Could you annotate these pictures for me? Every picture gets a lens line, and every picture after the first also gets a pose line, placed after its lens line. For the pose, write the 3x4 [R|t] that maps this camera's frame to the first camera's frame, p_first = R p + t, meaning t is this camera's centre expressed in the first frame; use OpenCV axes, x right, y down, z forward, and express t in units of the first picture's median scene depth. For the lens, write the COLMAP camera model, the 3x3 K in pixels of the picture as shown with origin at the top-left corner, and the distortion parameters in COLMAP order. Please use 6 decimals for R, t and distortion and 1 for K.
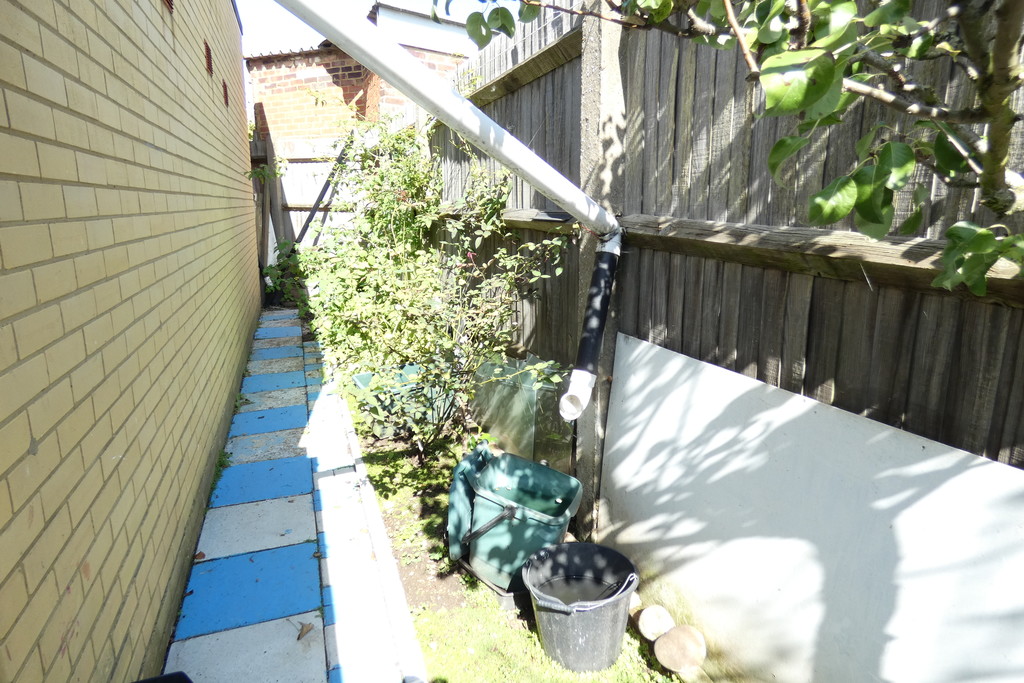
lens RADIAL K [[579.2, 0, 512.0], [0, 579.2, 341.5], [0, 0, 1]] dist [0.003027, -0.000492]
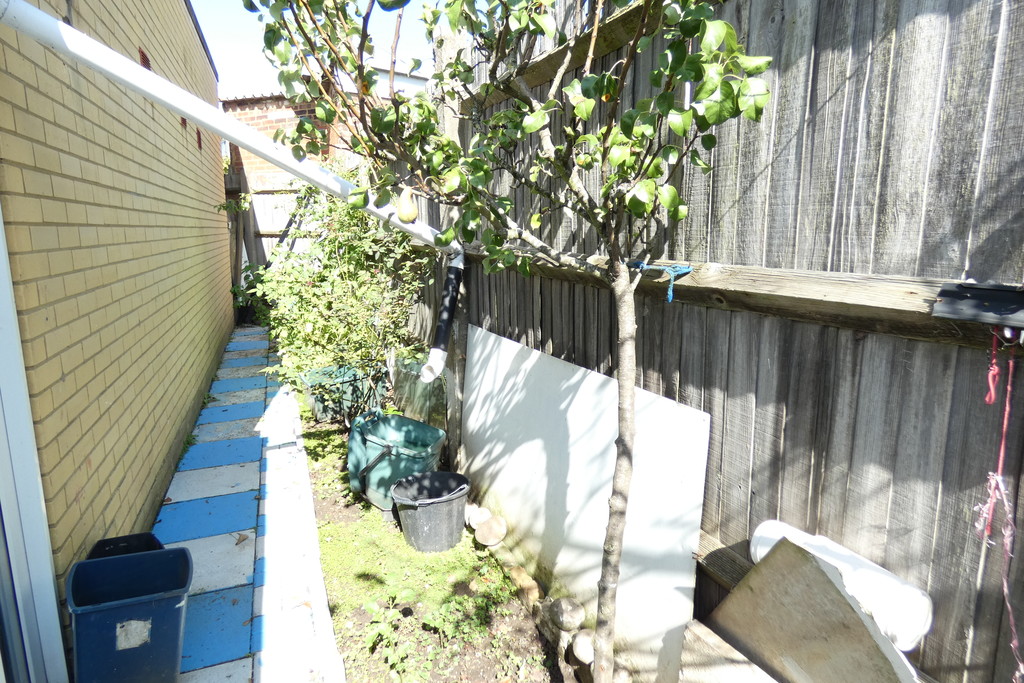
lens RADIAL K [[578.2, 0, 512.0], [0, 578.2, 341.5], [0, 0, 1]] dist [0.000198, 0.000845]
pose [[0.999607, -0.011850, 0.025397, 0.201536], [0.012836, 0.999156, -0.039017, 0.067204], [-0.024913, 0.039328, 0.998916, -0.325035]]
